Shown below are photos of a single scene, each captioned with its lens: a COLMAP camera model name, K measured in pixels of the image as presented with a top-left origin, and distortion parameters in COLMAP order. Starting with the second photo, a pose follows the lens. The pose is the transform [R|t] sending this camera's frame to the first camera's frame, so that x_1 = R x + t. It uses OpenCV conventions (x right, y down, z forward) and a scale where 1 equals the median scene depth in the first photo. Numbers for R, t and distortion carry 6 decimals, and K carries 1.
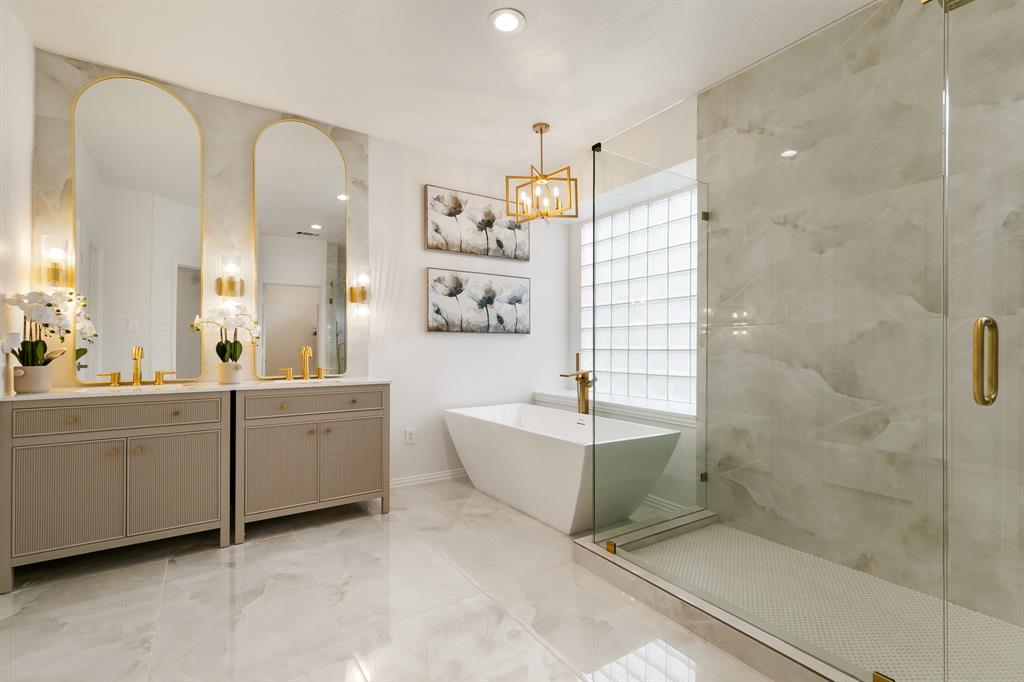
lens RADIAL K [[459.4, 0, 512.0], [0, 459.4, 341.0], [0, 0, 1]] dist [0.000220, -0.000448]
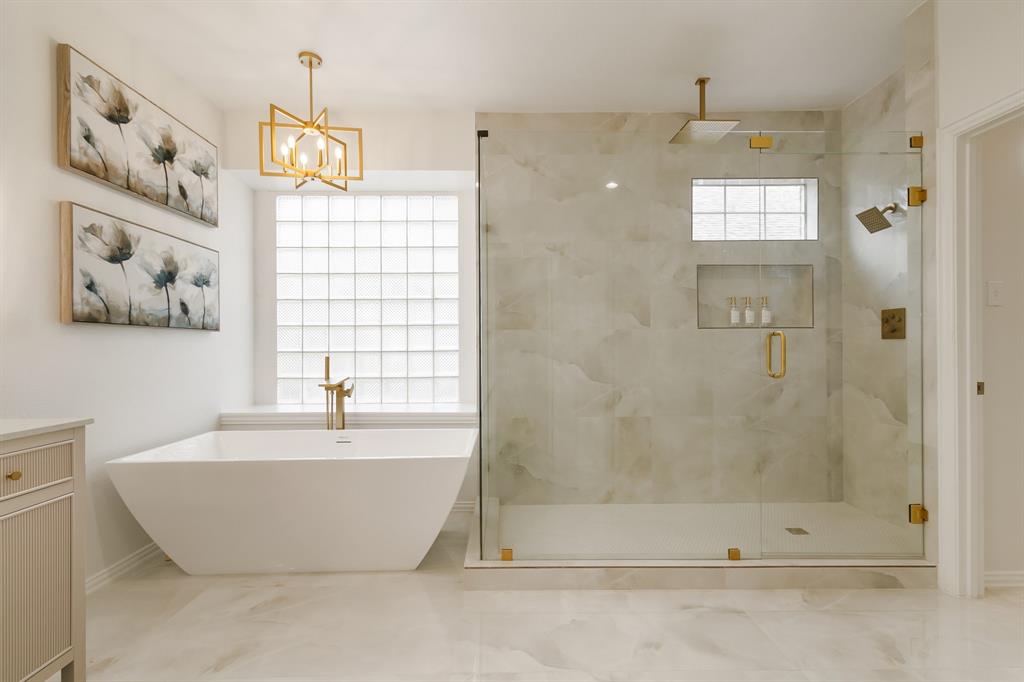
lens RADIAL K [[457.0, 0, 507.3], [0, 457.0, 344.2], [0, 0, 1]] dist [0.002414, -0.005433]
pose [[0.538792, 0.001508, 0.842438, -0.351001], [-0.005186, 0.999985, 0.001526, 0.001372], [-0.842423, -0.005191, 0.538792, 0.284057]]
